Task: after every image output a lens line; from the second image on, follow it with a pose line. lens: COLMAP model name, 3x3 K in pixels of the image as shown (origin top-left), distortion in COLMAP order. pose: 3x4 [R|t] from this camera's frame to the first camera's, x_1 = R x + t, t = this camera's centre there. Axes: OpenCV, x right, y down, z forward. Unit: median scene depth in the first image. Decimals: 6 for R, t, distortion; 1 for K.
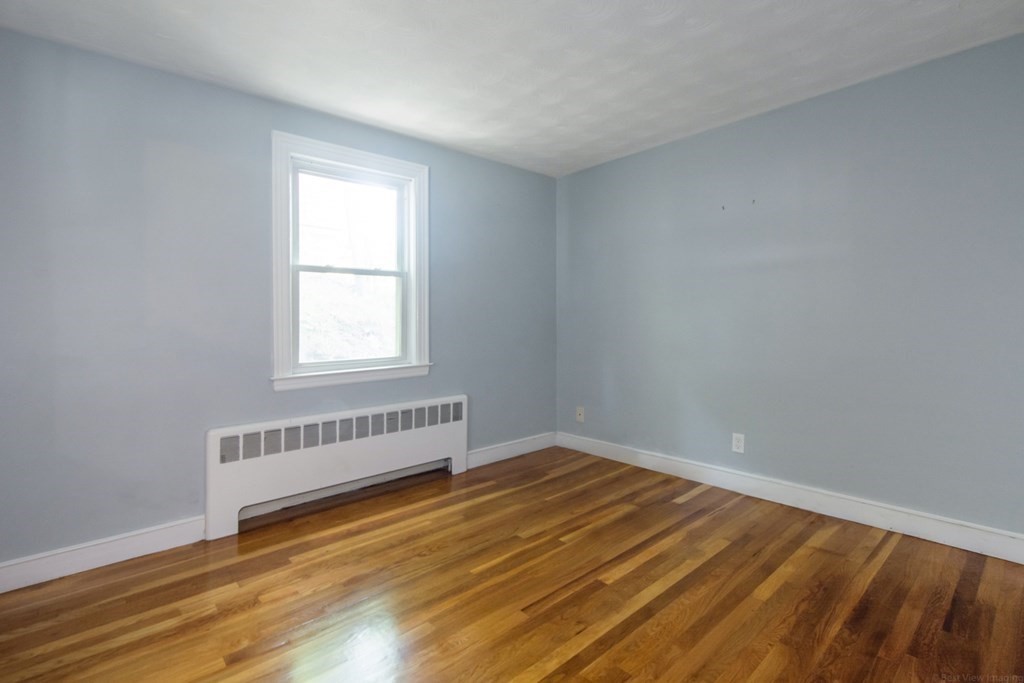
lens RADIAL K [[472.0, 0, 496.4], [0, 472.0, 320.4], [0, 0, 1]] dist [0.005444, -0.000390]
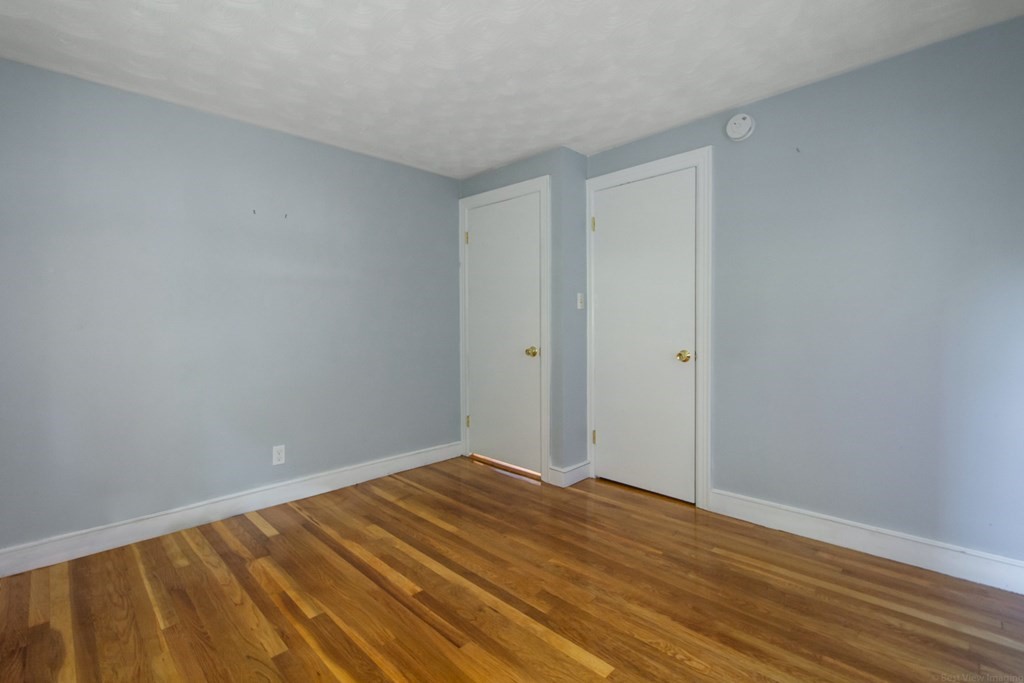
lens RADIAL K [[472.0, 0, 514.8], [0, 472.0, 337.5], [0, 0, 1]] dist [0.005444, -0.000390]
pose [[-0.068449, -0.015693, 0.997531, -0.661232], [0.016988, 0.999713, 0.016893, 0.004611], [-0.997510, 0.018102, -0.068163, 0.735879]]
